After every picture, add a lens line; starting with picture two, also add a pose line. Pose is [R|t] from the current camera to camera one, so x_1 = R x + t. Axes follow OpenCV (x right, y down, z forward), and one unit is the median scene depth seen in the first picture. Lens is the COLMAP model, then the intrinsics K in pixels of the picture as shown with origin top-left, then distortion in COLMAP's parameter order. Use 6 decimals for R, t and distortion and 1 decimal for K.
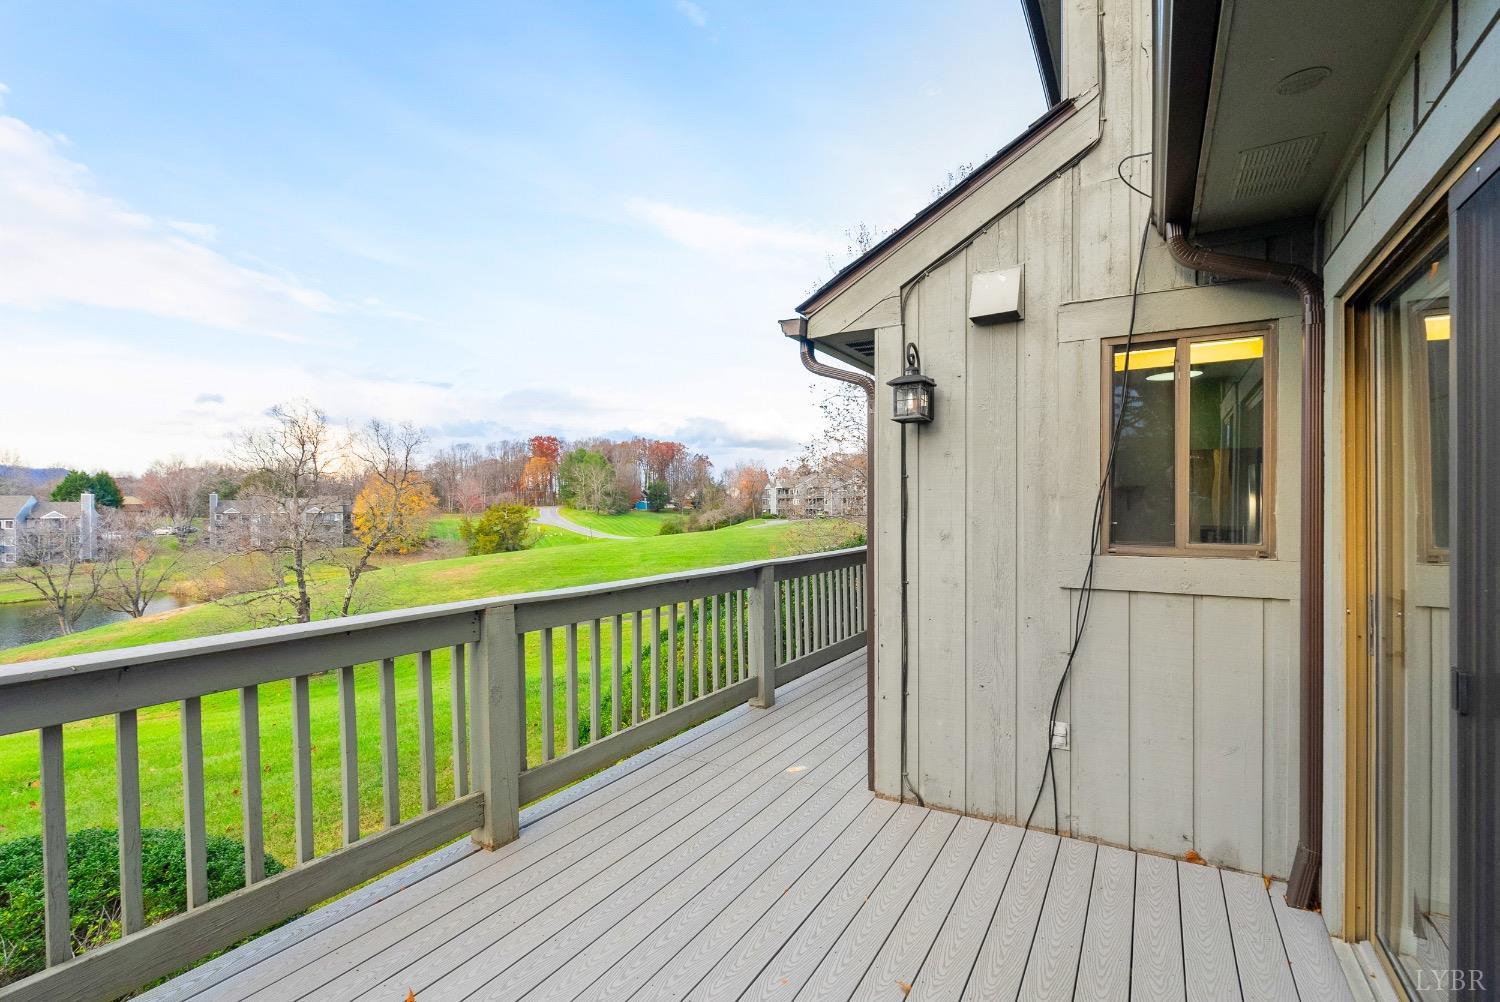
lens RADIAL K [[684.9, 0, 761.3], [0, 684.9, 506.9], [0, 0, 1]] dist [0.012060, 0.001073]
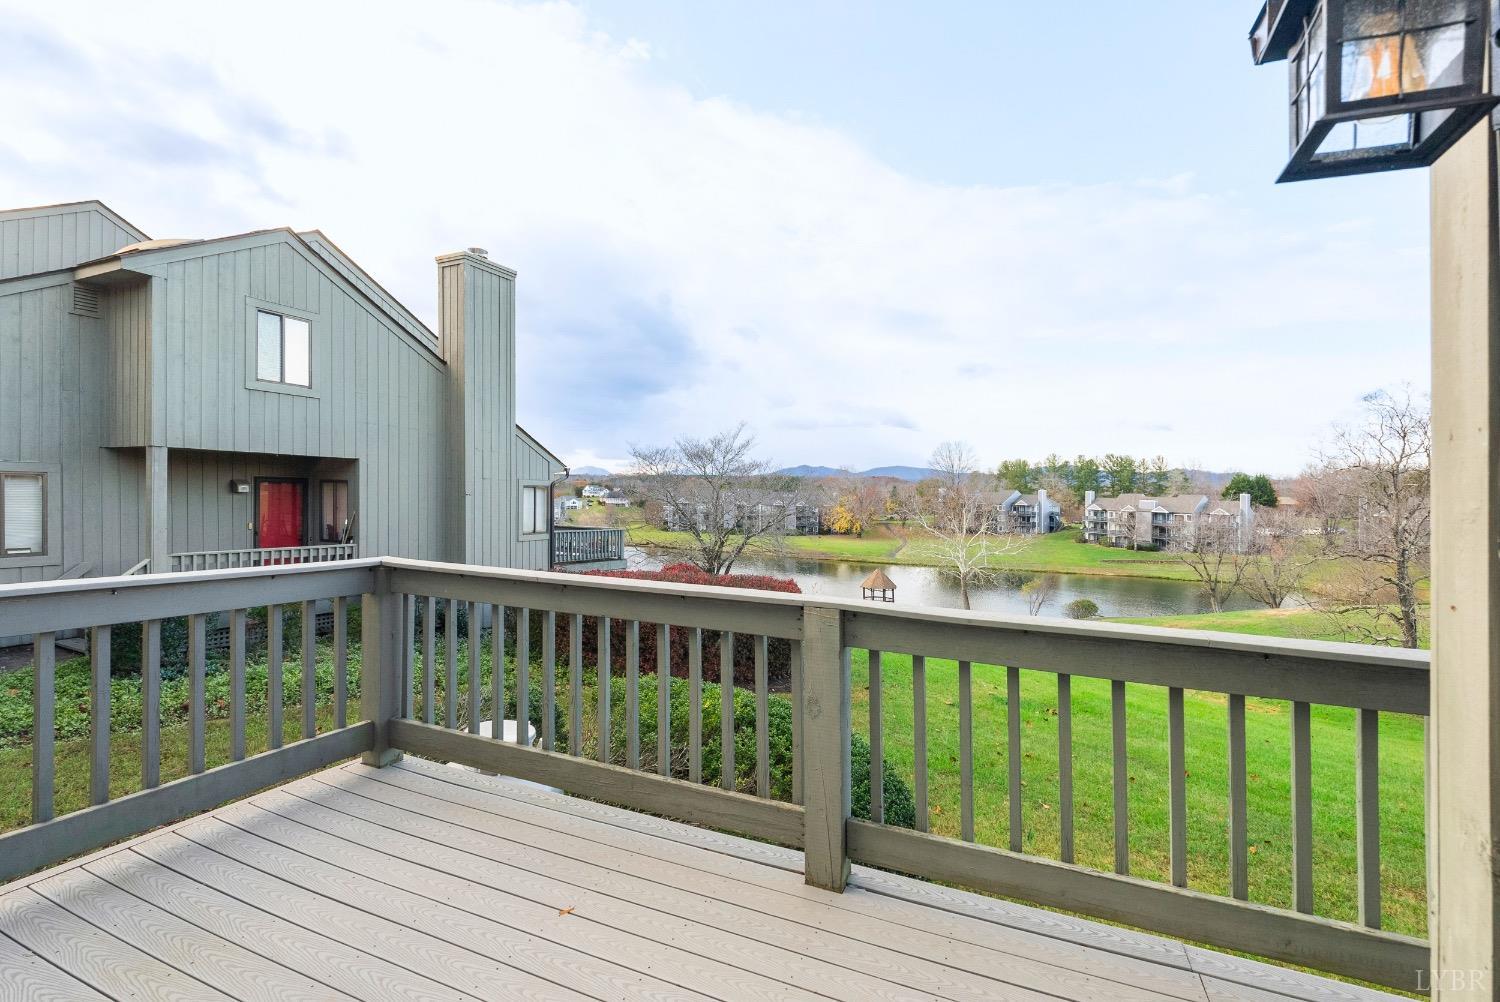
lens RADIAL K [[684.9, 0, 756.2], [0, 684.9, 489.2], [0, 0, 1]] dist [0.012060, 0.001073]
pose [[0.164623, 0.001572, -0.986355, 0.315448], [-0.028851, 0.999579, -0.003222, -0.004576], [0.985934, 0.028988, 0.164599, 0.510263]]
